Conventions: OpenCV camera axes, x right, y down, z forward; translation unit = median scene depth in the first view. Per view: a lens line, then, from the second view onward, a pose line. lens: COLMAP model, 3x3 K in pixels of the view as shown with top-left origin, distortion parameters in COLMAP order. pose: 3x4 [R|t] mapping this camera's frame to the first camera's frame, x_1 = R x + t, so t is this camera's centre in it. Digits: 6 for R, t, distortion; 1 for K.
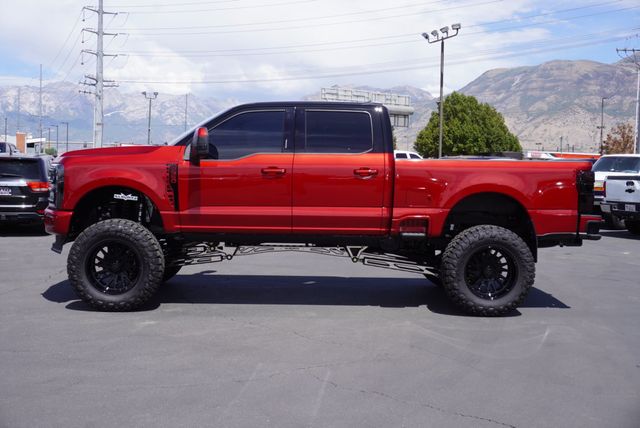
lens RADIAL K [[809.8, 0, 310.8], [0, 809.8, 228.1], [0, 0, 1]] dist [0.048852, 0.000000]
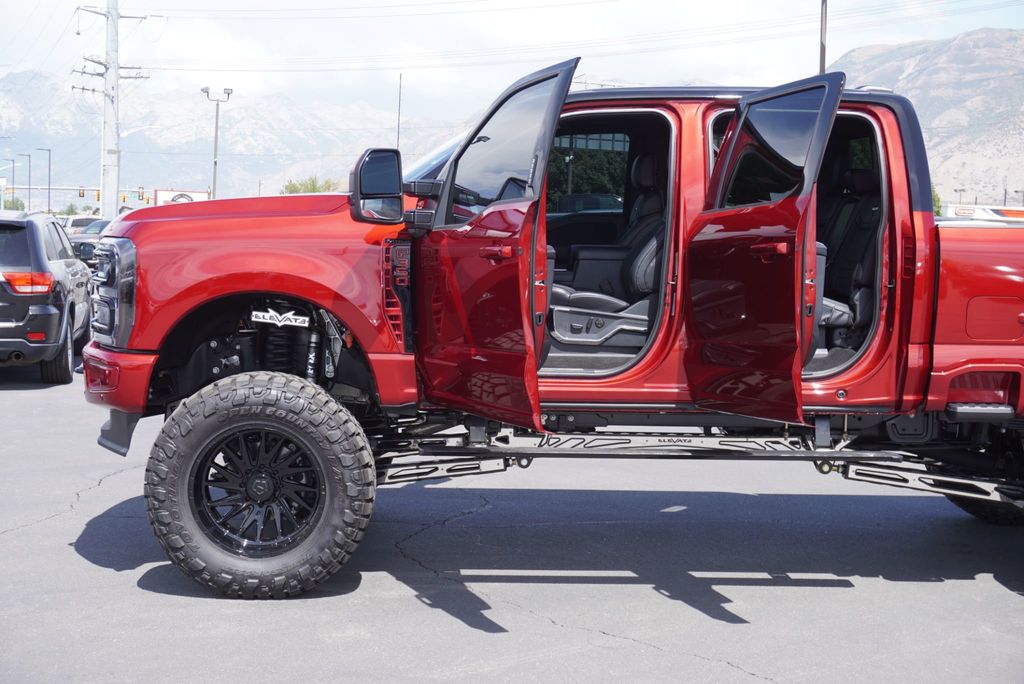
lens RADIAL K [[1463.7, 0, 471.9], [0, 1463.7, 357.1], [0, 0, 1]] dist [0.066379, 0.000000]
pose [[0.999984, -0.000445, 0.005659, -0.132002], [0.000393, 0.999957, 0.009248, -0.024936], [-0.005663, -0.009246, 0.999941, 0.244853]]
